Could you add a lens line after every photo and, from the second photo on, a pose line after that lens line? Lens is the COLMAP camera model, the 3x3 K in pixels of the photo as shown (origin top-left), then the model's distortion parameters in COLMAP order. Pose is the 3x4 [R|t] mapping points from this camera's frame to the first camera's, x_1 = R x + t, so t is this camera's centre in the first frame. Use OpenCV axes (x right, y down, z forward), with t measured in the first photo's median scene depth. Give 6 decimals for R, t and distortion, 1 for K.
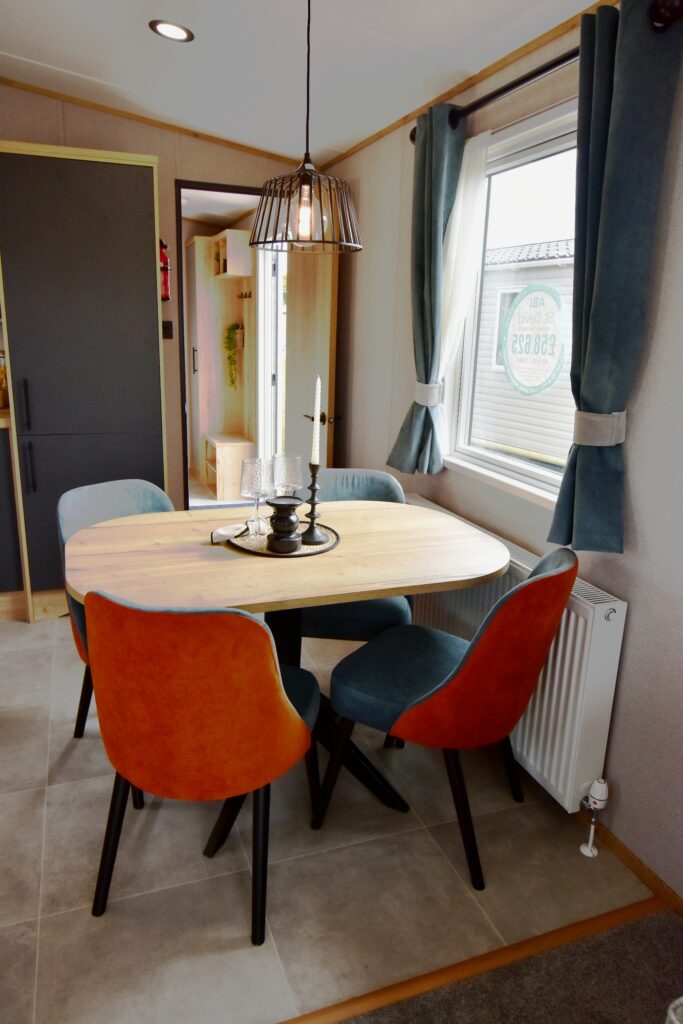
lens RADIAL K [[712.7, 0, 341.3], [0, 712.7, 514.1], [0, 0, 1]] dist [-0.013490, -0.000864]
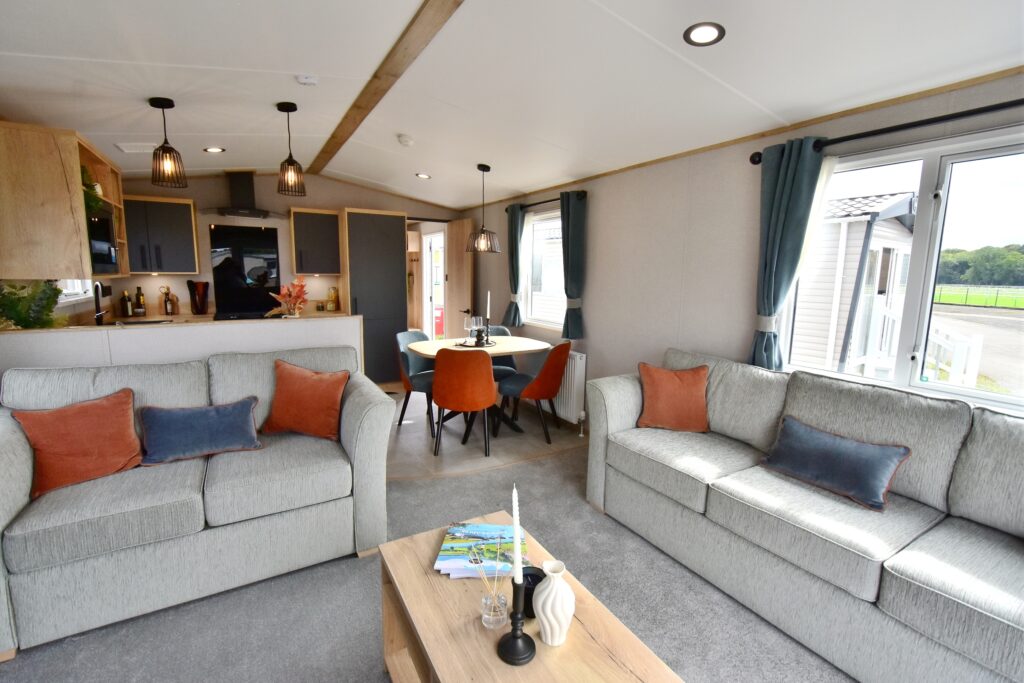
lens RADIAL K [[446.6, 0, 511.5], [0, 446.6, 339.0], [0, 0, 1]] dist [-0.017318, -0.001115]
pose [[0.982019, -0.044602, 0.183438, -0.308580], [0.064095, 0.992744, -0.101745, 0.232374], [-0.177569, 0.111673, 0.977752, -0.951686]]
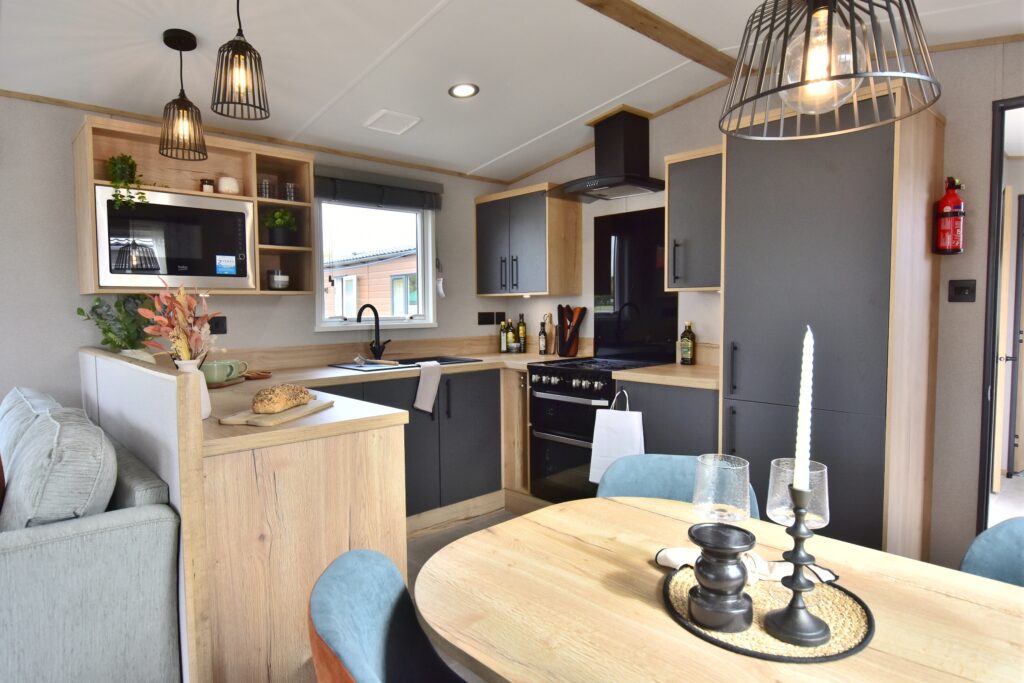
lens RADIAL K [[592.0, 0, 511.3], [0, 592.0, 341.8], [0, 0, 1]] dist [-0.006074, -0.005248]
pose [[0.378922, 0.023100, -0.925140, 0.279207], [-0.220840, 0.973064, -0.066155, -0.096263], [0.898693, 0.229375, 0.373816, 0.583348]]
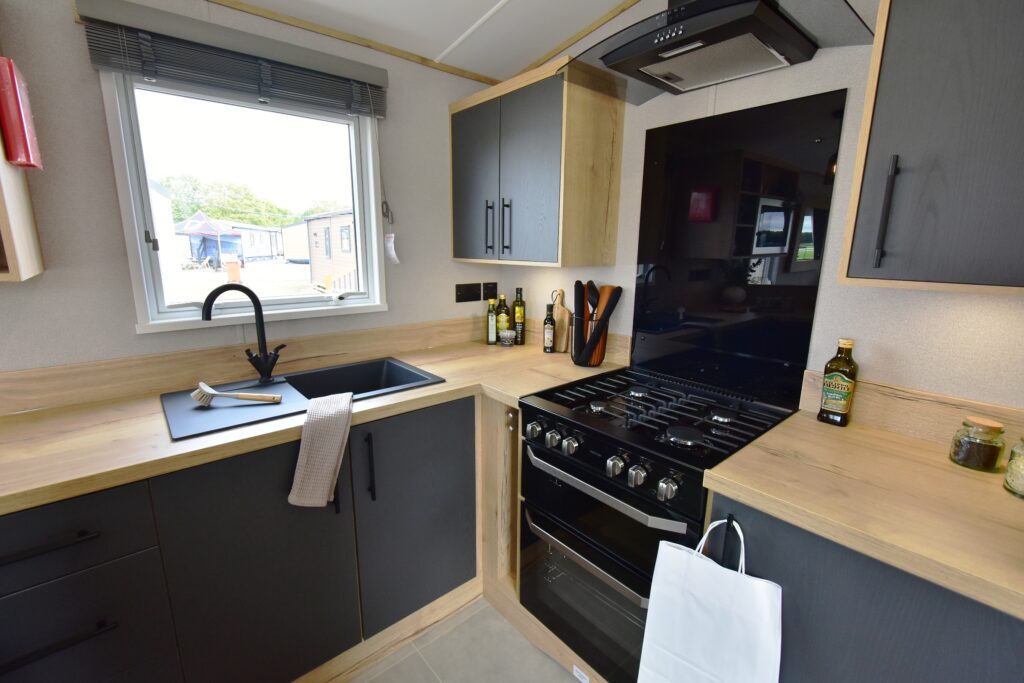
lens RADIAL K [[446.6, 0, 509.3], [0, 446.6, 339.5], [0, 0, 1]] dist [-0.017318, -0.001115]
pose [[0.342483, 0.167129, -0.924540, -0.643154], [-0.242530, 0.966425, 0.084859, -0.304608], [0.907681, 0.195166, 0.371518, 0.980122]]
